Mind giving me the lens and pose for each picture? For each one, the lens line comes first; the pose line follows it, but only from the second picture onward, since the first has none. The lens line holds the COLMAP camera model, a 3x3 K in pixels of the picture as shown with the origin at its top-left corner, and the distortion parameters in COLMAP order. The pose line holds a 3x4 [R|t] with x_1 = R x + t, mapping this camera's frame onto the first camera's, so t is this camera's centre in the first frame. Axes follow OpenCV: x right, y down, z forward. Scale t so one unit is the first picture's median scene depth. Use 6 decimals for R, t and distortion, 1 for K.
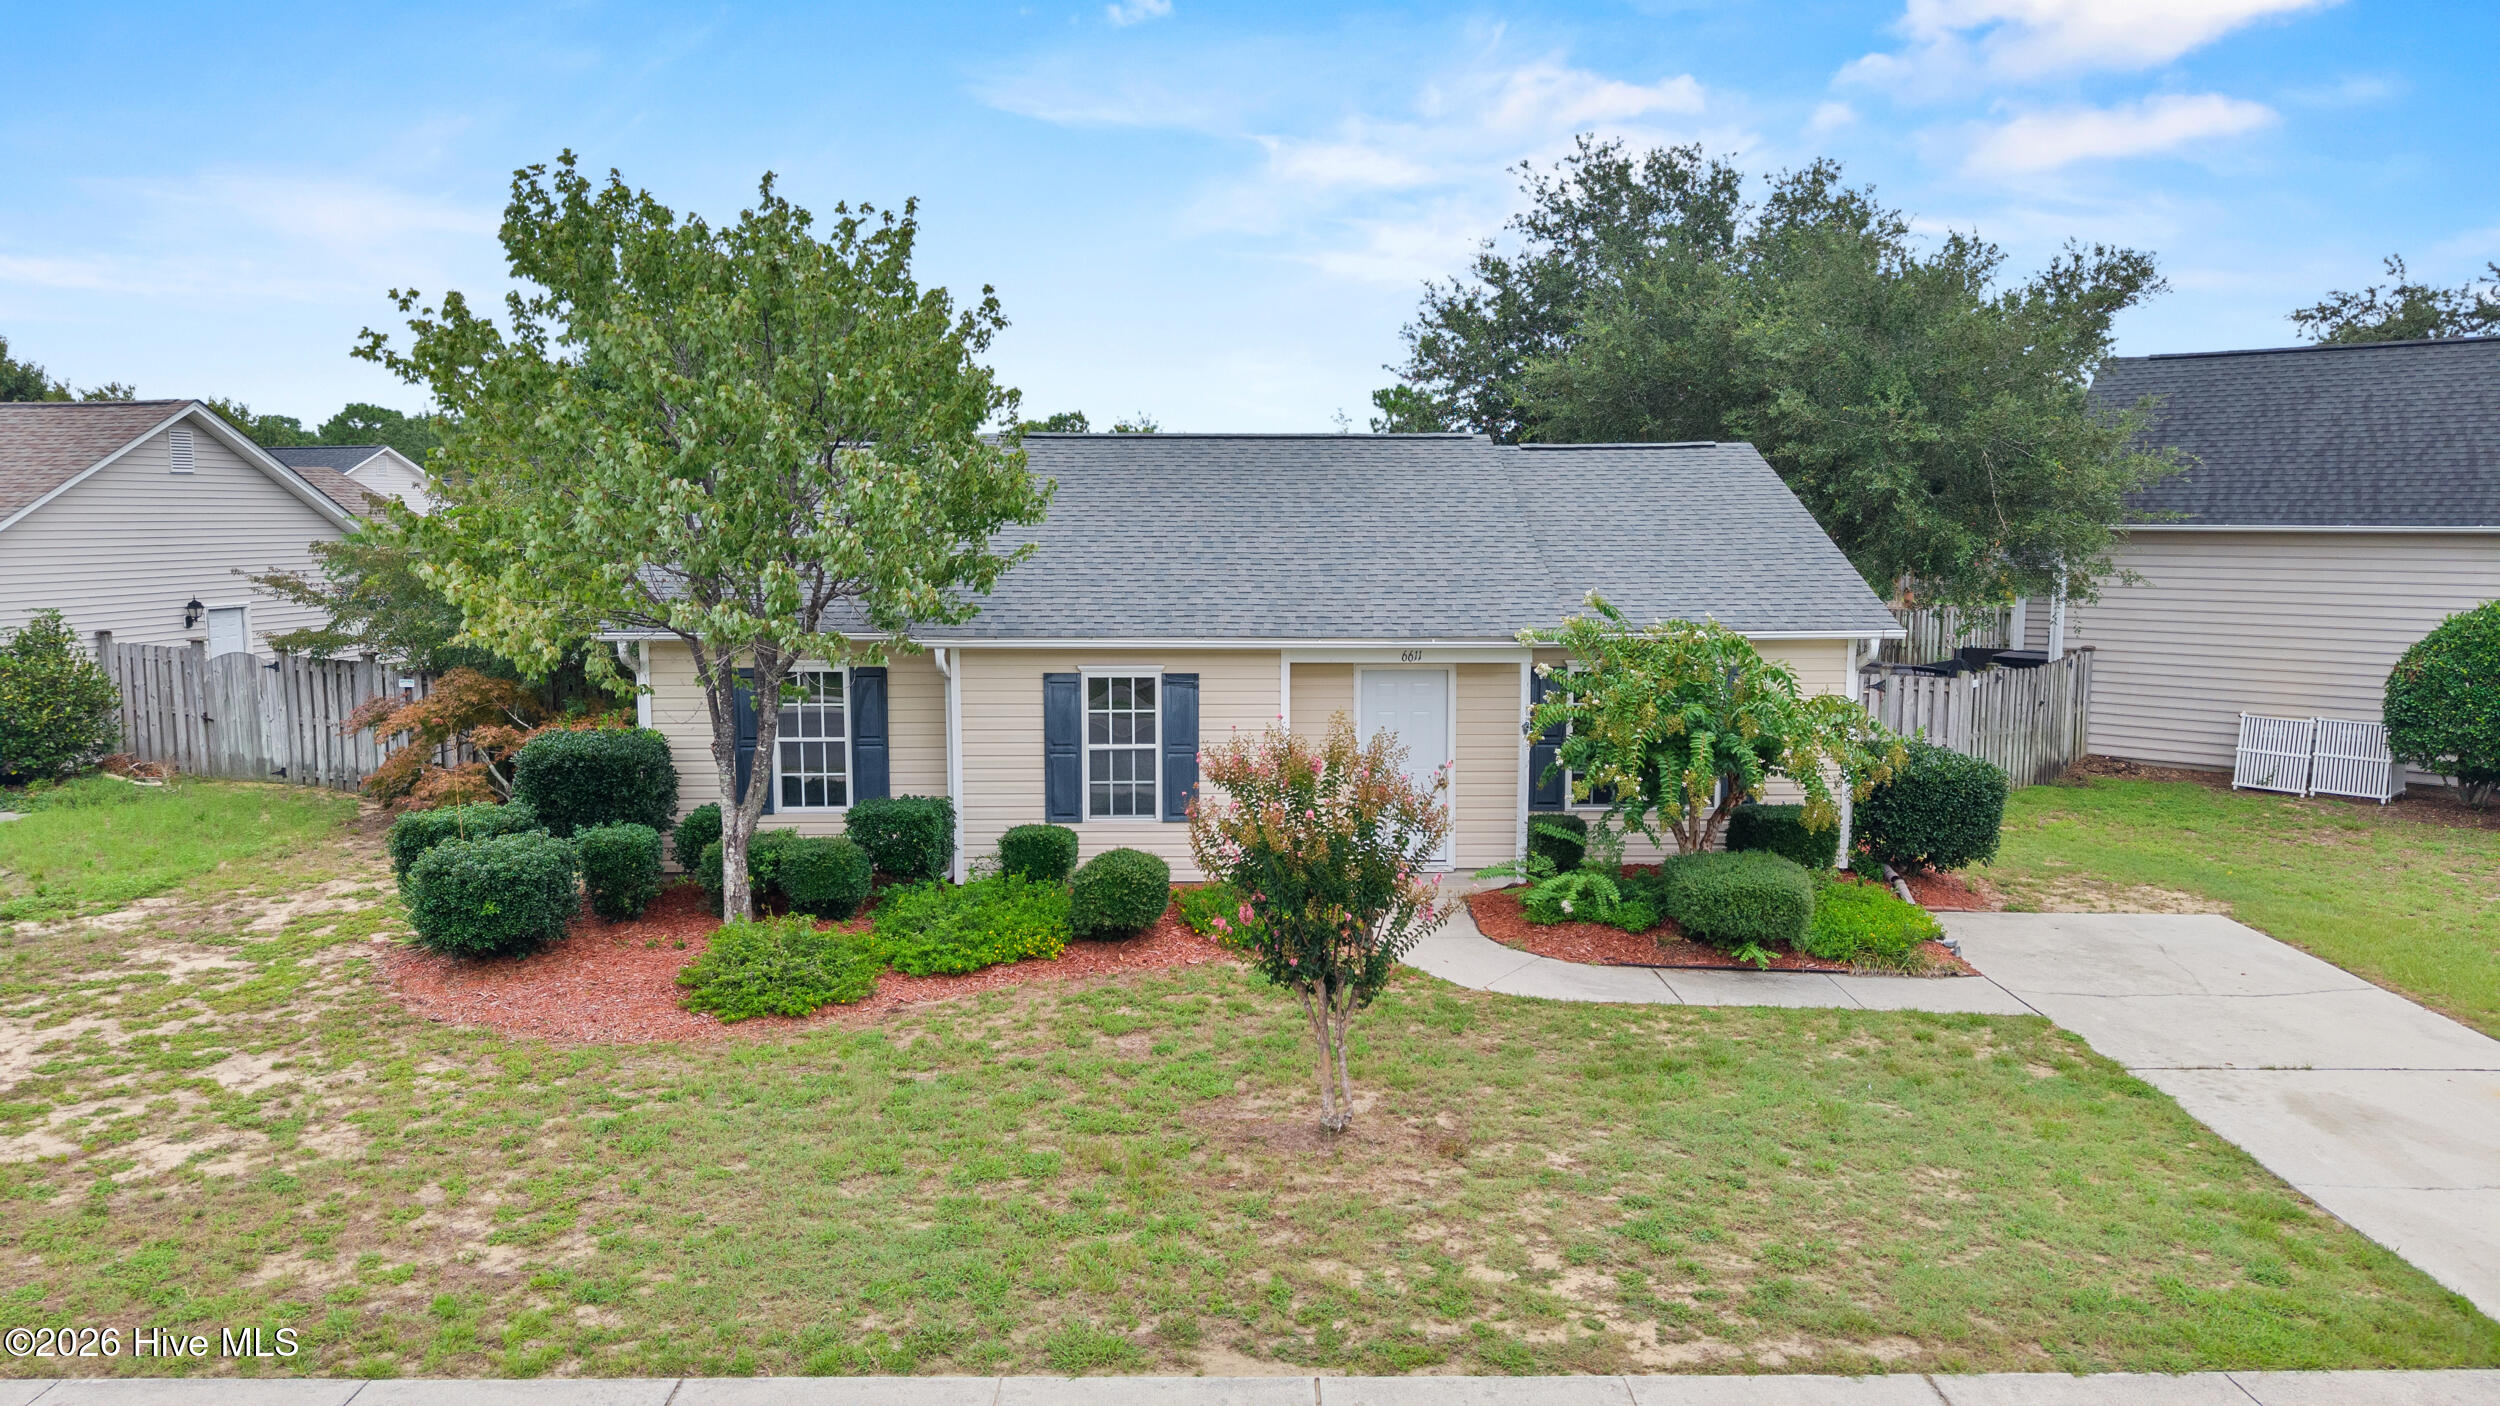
lens RADIAL K [[1689.9, 0, 1250.0], [0, 1689.9, 703.0], [0, 0, 1]] dist [0.026315, -0.035521]
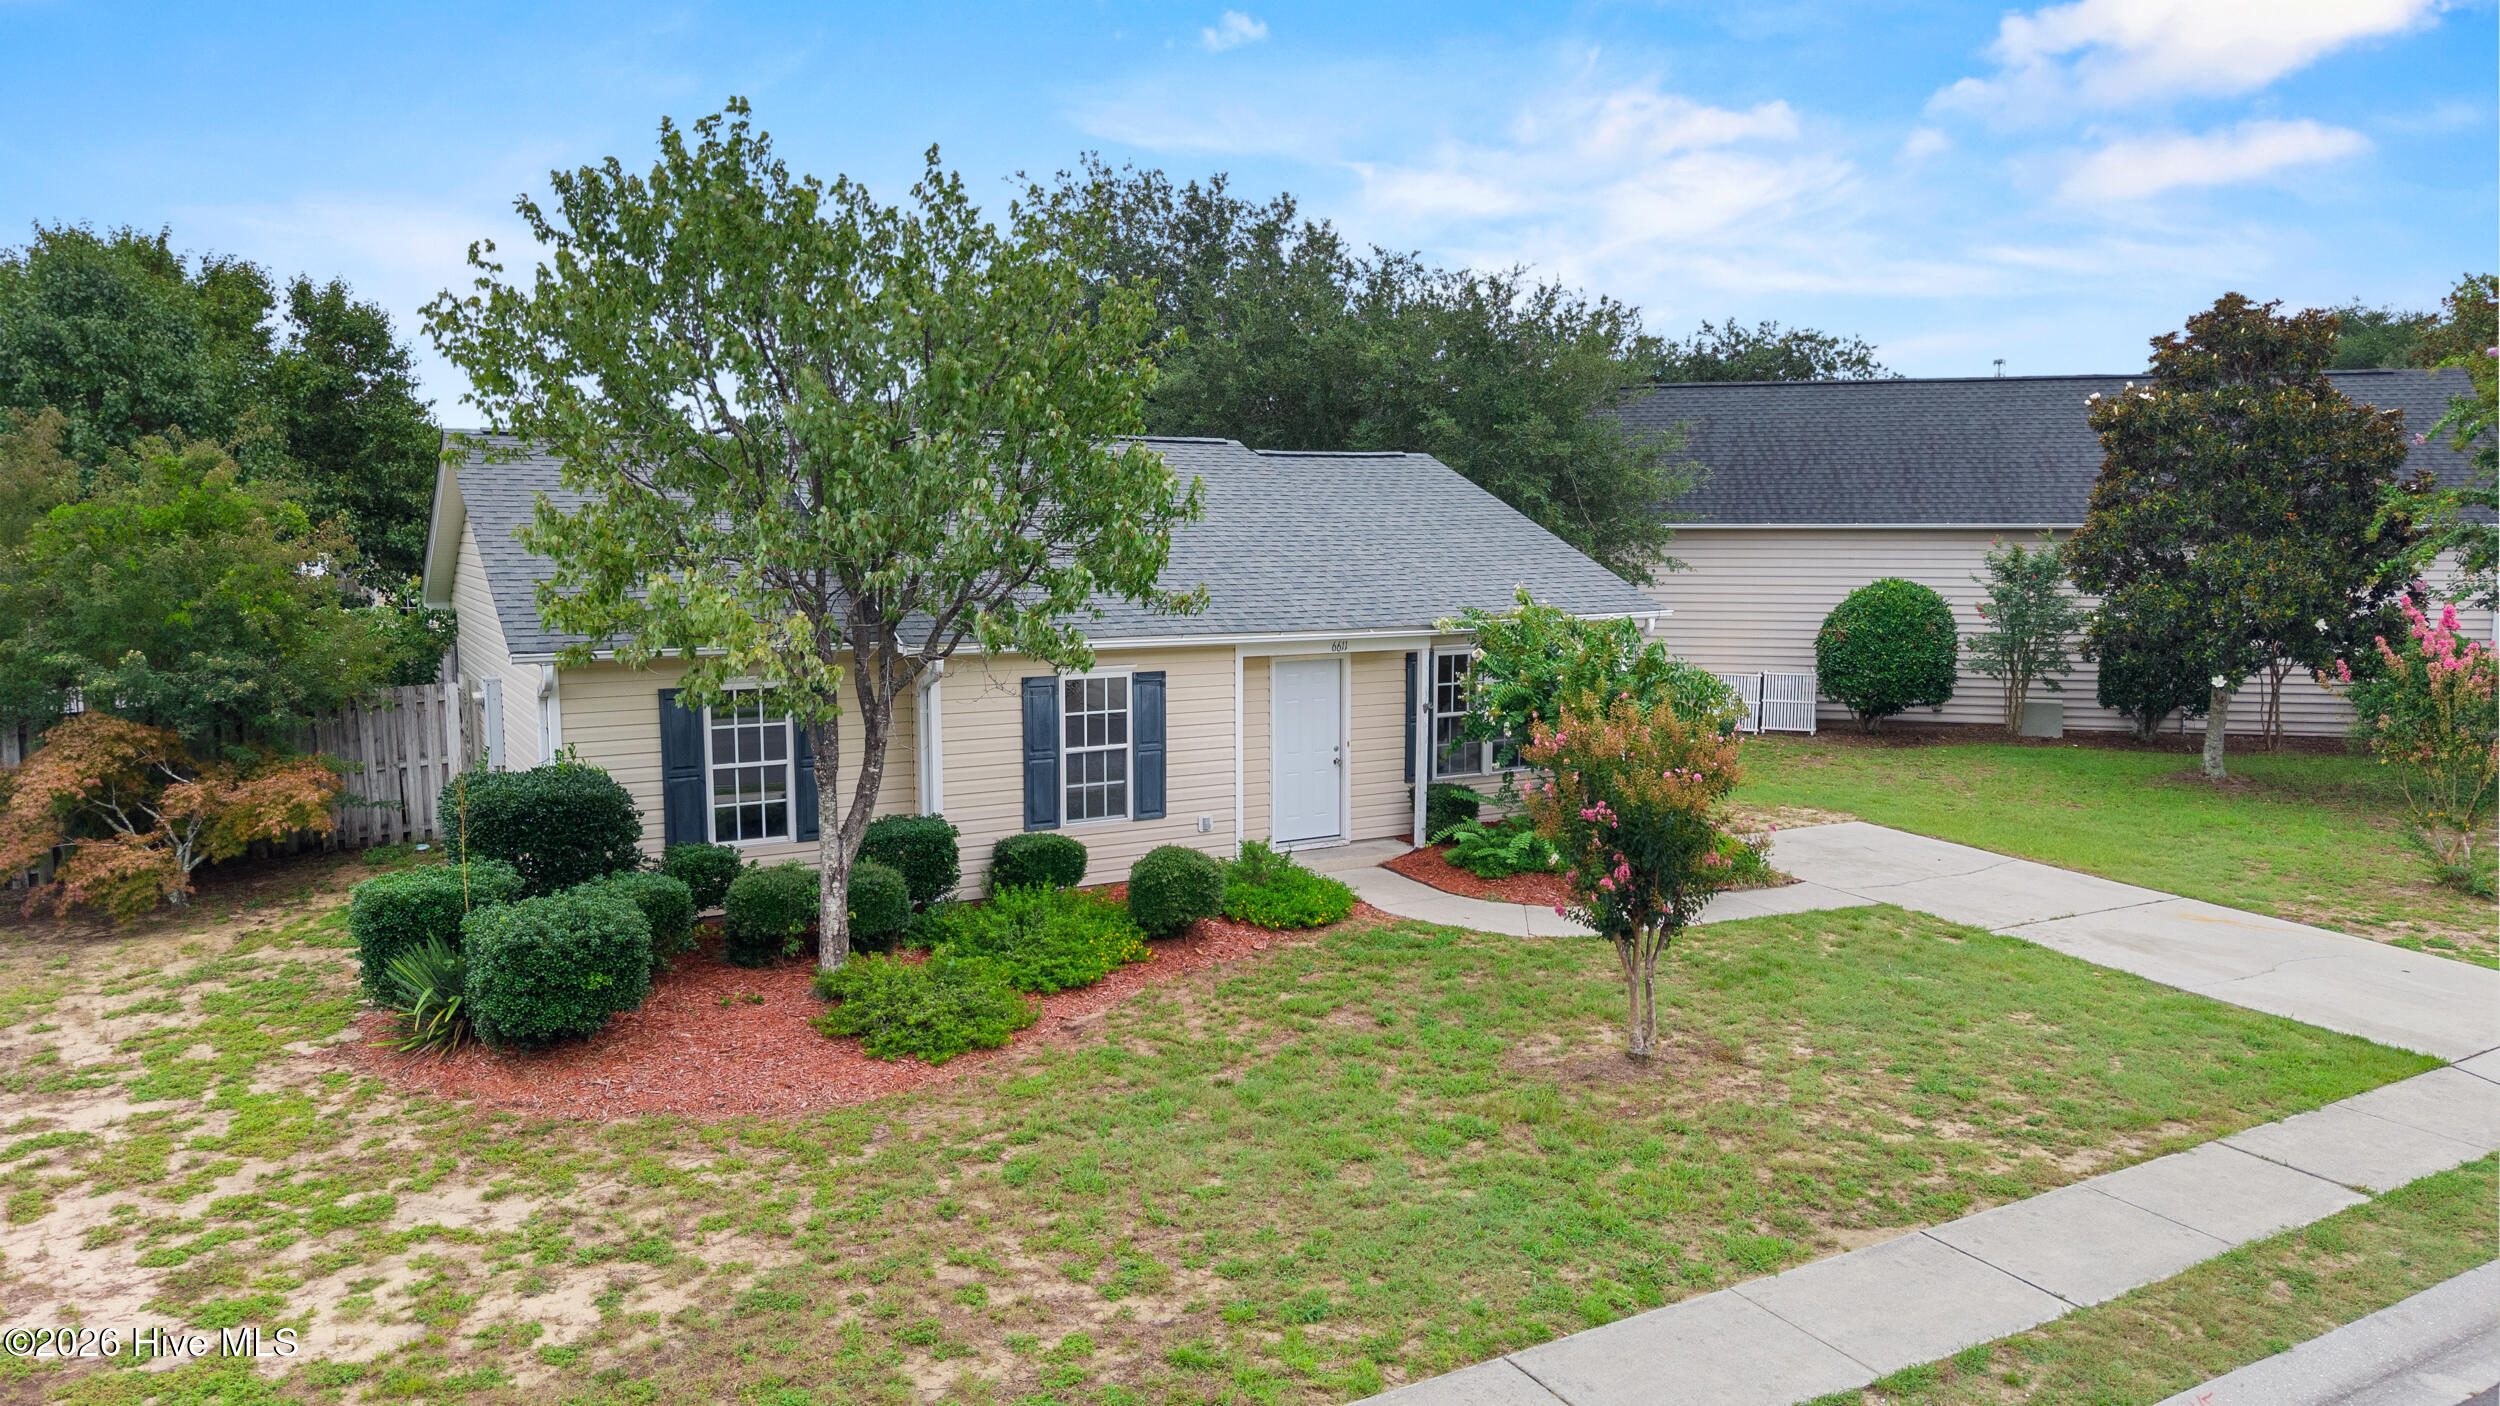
lens RADIAL K [[1689.9, 0, 1250.0], [0, 1689.9, 703.0], [0, 0, 1]] dist [0.026315, -0.035521]
pose [[0.875246, -0.053565, 0.480703, -0.540075], [0.053863, 0.998461, 0.013188, -0.010311], [-0.480670, 0.014350, 0.876784, 0.097315]]
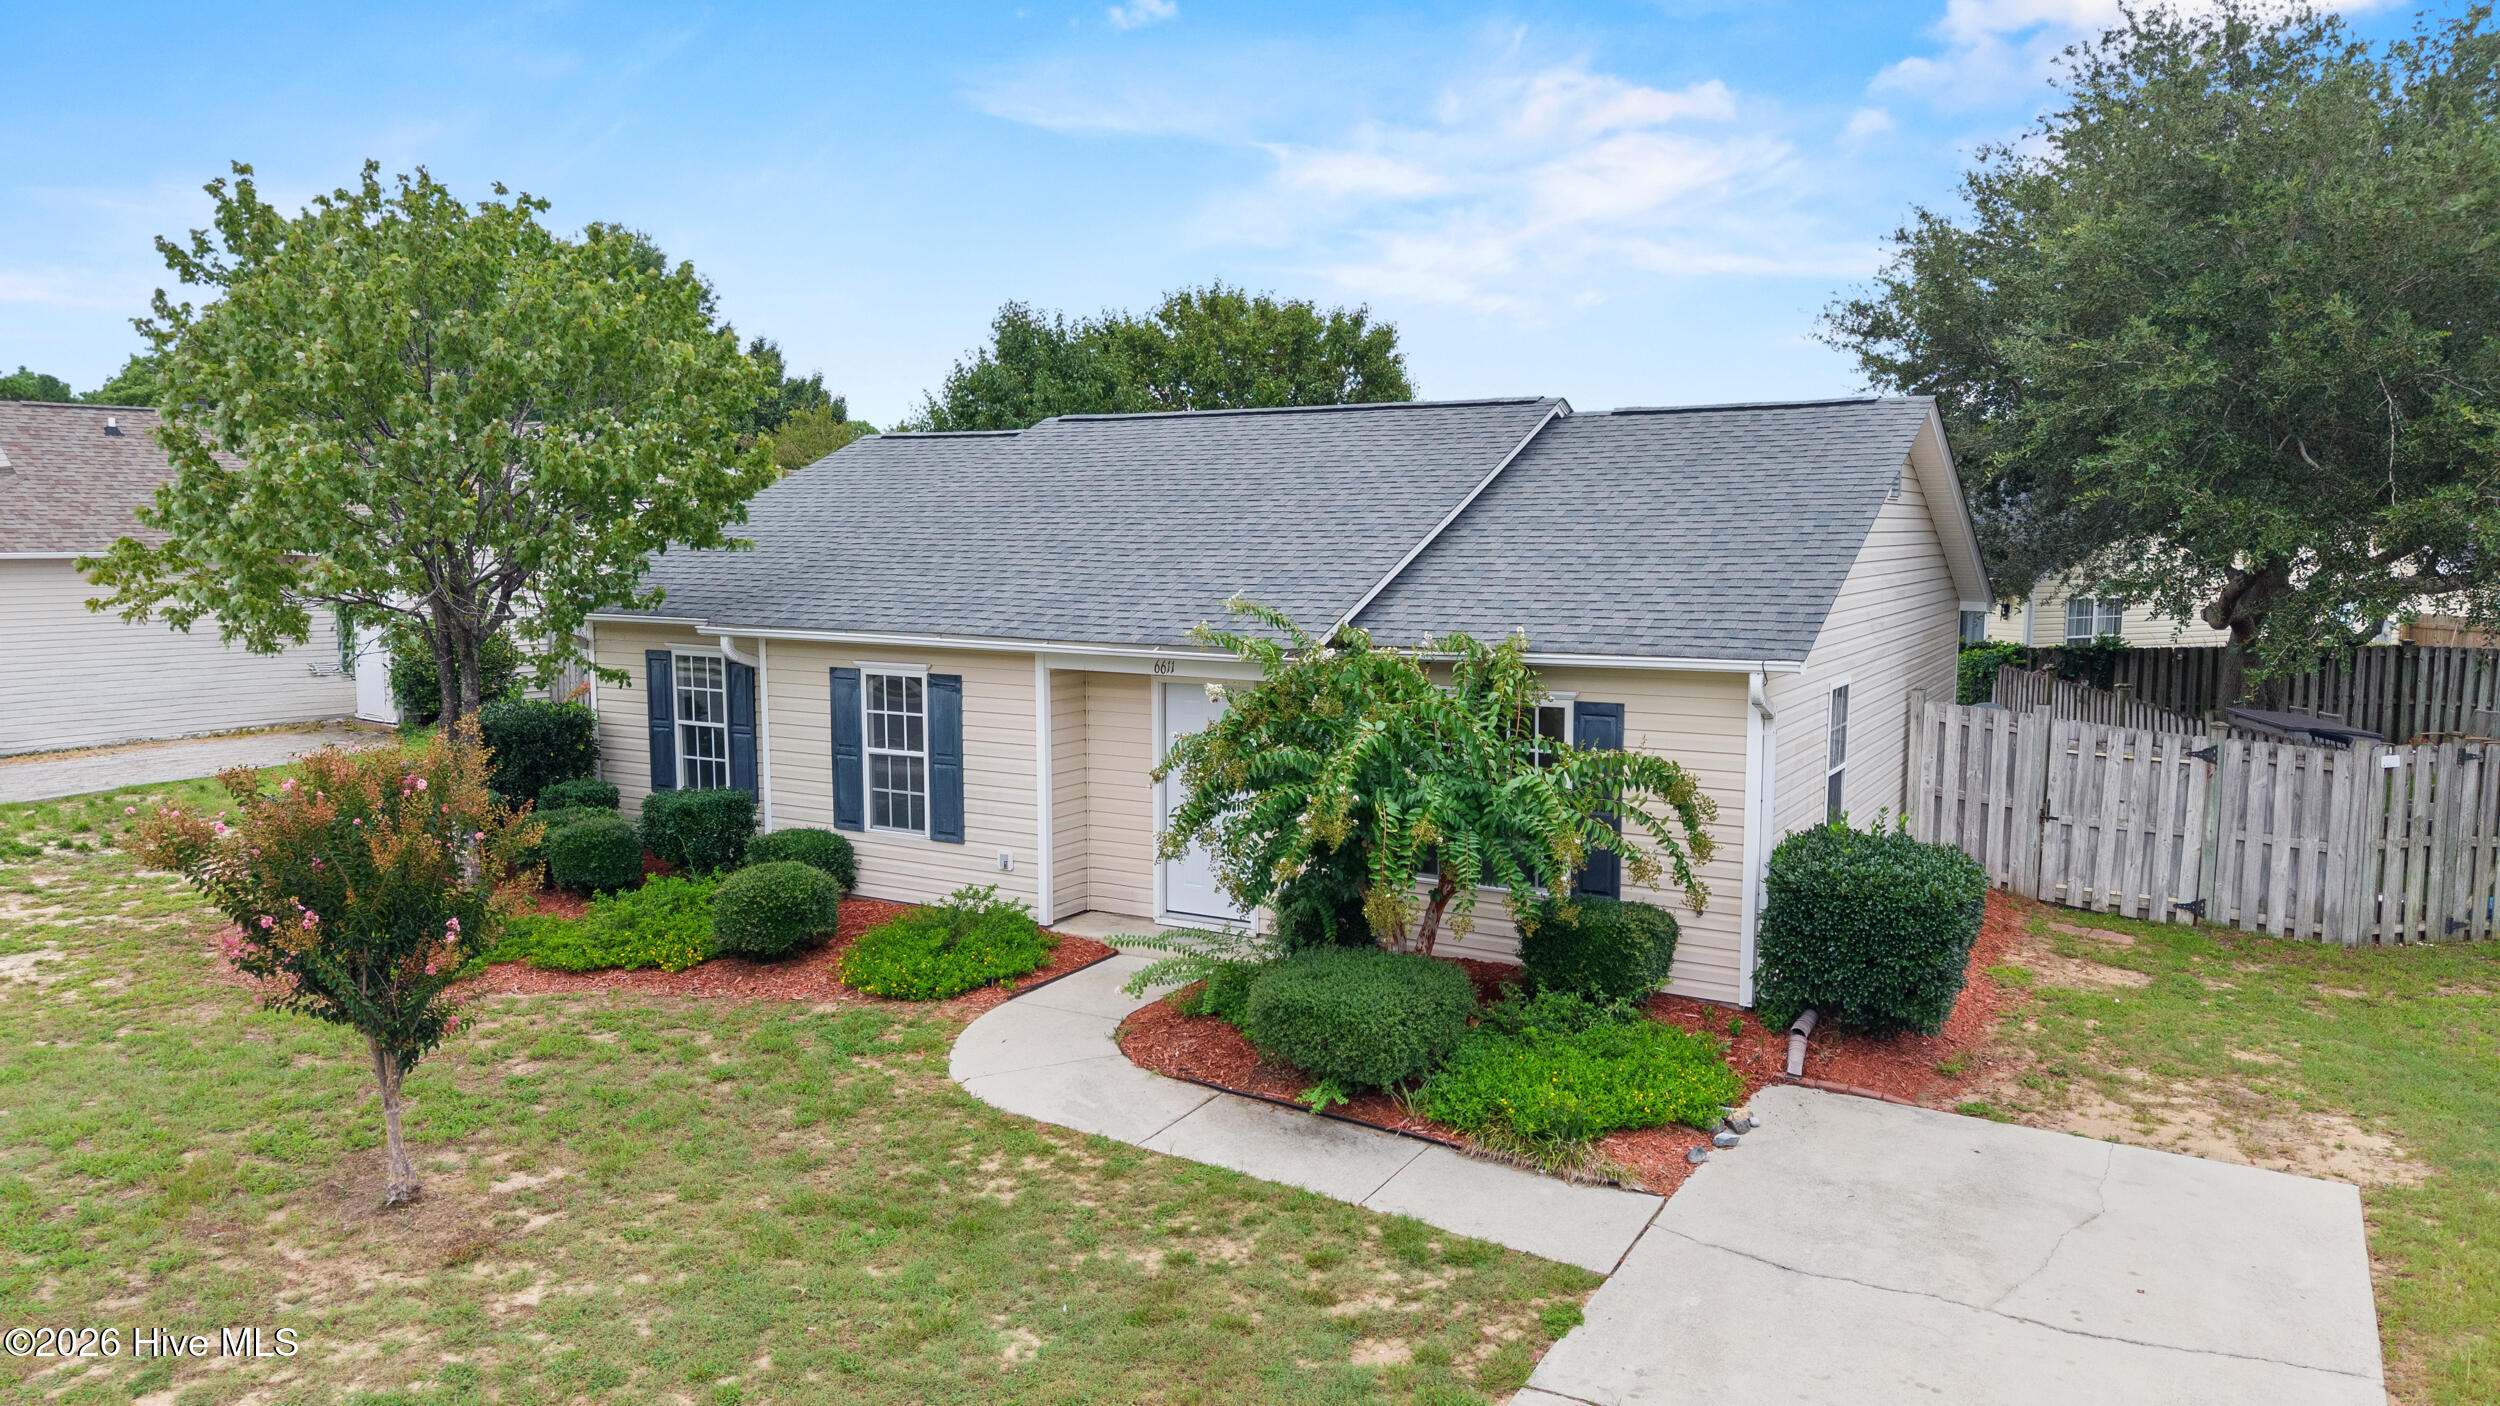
lens RADIAL K [[1689.9, 0, 1250.0], [0, 1689.9, 703.0], [0, 0, 1]] dist [0.026315, -0.035521]
pose [[0.848016, 0.055698, -0.527035, 0.643349], [-0.058201, 0.998235, 0.011847, -0.025727], [0.526765, 0.020627, 0.849761, 0.373810]]
